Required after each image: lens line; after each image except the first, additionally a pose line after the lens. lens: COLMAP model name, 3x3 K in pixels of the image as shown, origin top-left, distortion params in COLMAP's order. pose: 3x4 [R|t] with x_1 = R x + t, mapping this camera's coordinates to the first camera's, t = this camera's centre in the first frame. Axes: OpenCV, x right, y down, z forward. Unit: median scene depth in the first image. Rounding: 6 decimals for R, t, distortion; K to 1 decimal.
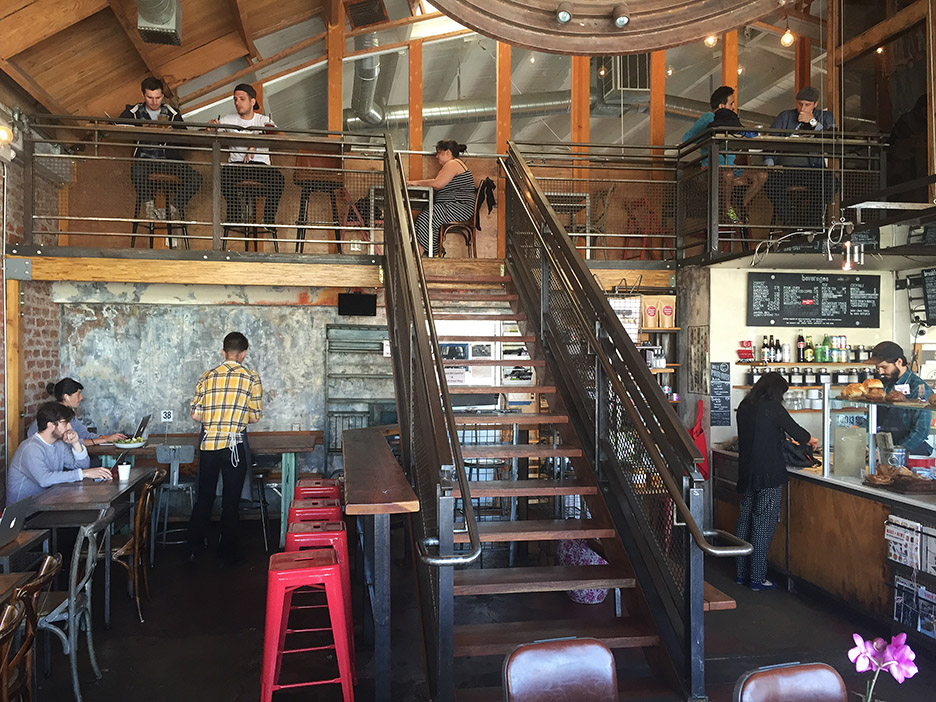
lens RADIAL K [[792.2, 0, 468.9], [0, 792.2, 348.2], [0, 0, 1]] dist [0.084114, -0.112127]
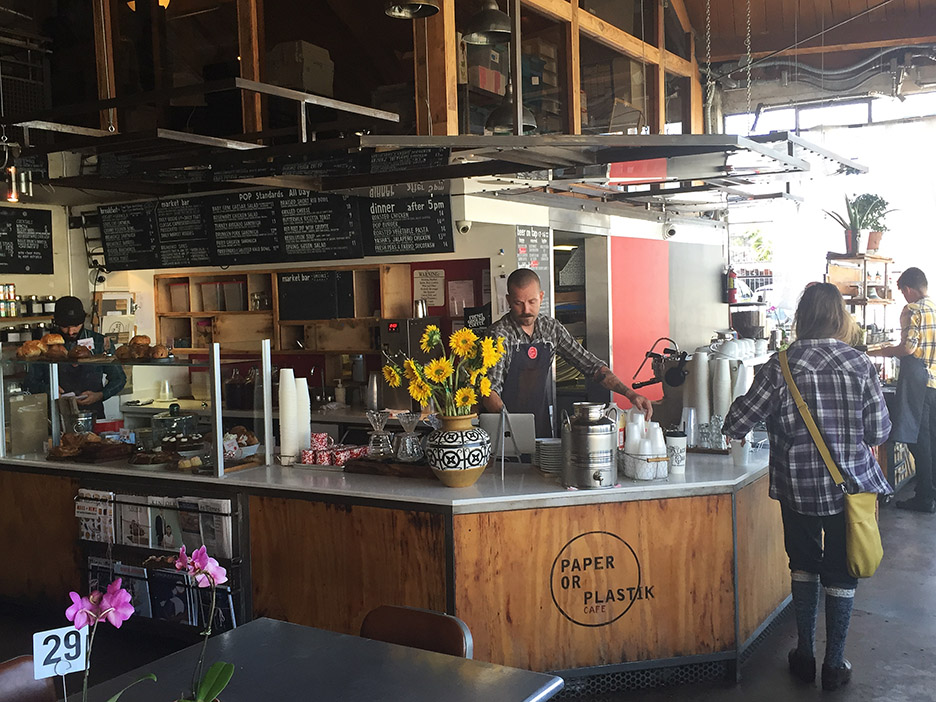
lens RADIAL K [[1034.7, 0, 469.7], [0, 1034.7, 343.4], [0, 0, 1]] dist [0.056138, 0.000000]
pose [[0.653594, -0.056493, 0.754734, -0.028209], [0.027599, 0.998326, 0.050827, 0.003439], [-0.756342, -0.012390, 0.654059, -0.034446]]
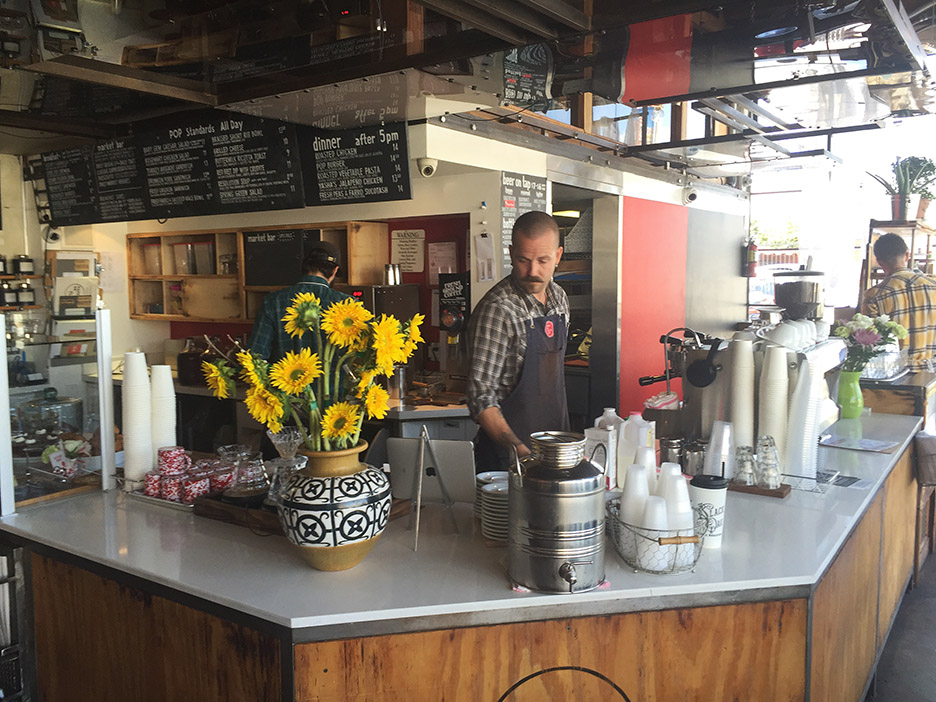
lens RADIAL K [[792.2, 0, 466.7], [0, 792.2, 354.8], [0, 0, 1]] dist [0.084114, -0.112127]
pose [[0.703270, -0.083757, 0.705972, 0.281760], [0.011544, 0.994250, 0.106459, 0.016569], [-0.710829, -0.066720, 0.700193, 0.155964]]
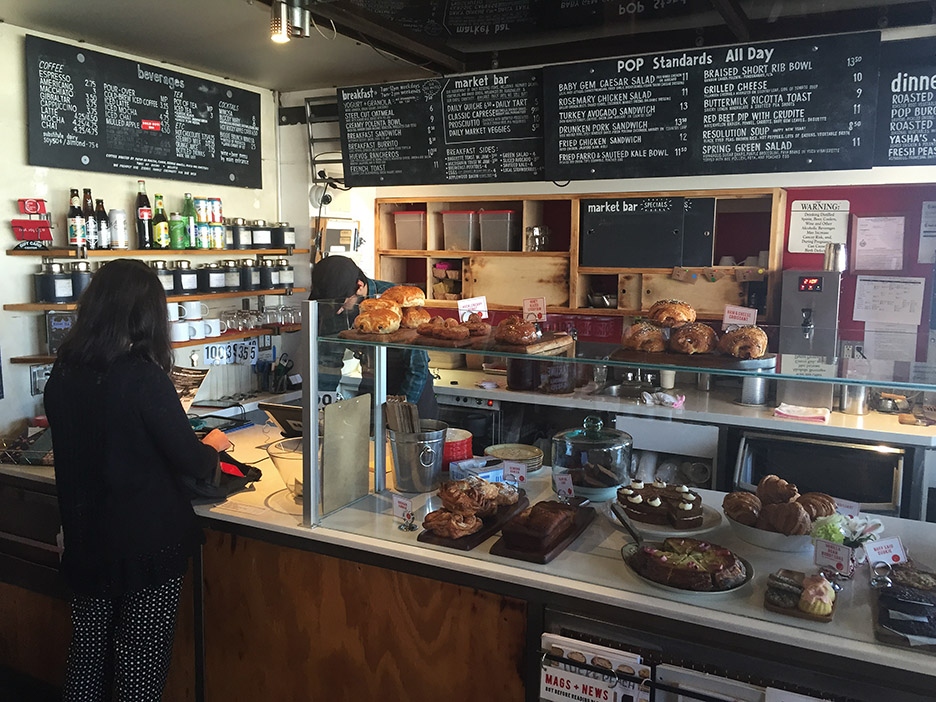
lens RADIAL K [[792.2, 0, 461.6], [0, 792.2, 344.6], [0, 0, 1]] dist [0.084114, -0.112127]
pose [[0.602842, -0.099557, 0.791625, 0.136118], [-0.008234, 0.991355, 0.130947, 0.009849], [-0.797818, -0.085459, 0.596811, 0.549431]]
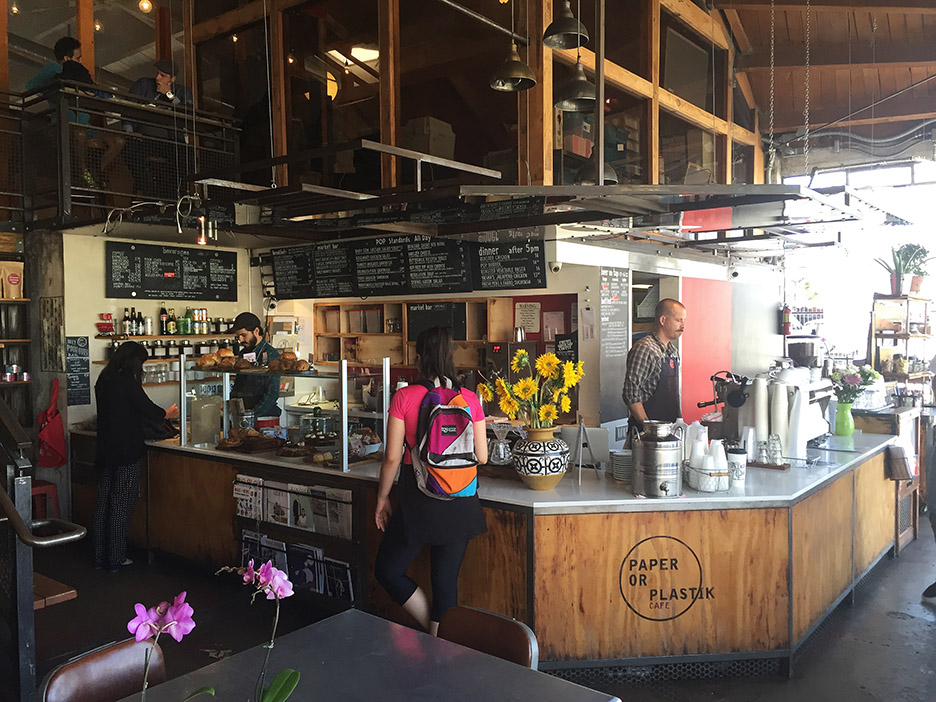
lens RADIAL K [[792.2, 0, 469.5], [0, 792.2, 346.6], [0, 0, 1]] dist [0.084114, -0.112127]
pose [[0.744057, -0.028218, 0.667520, 0.031173], [0.008749, 0.999434, 0.032497, 0.003087], [-0.668059, -0.018340, 0.743882, 0.001427]]
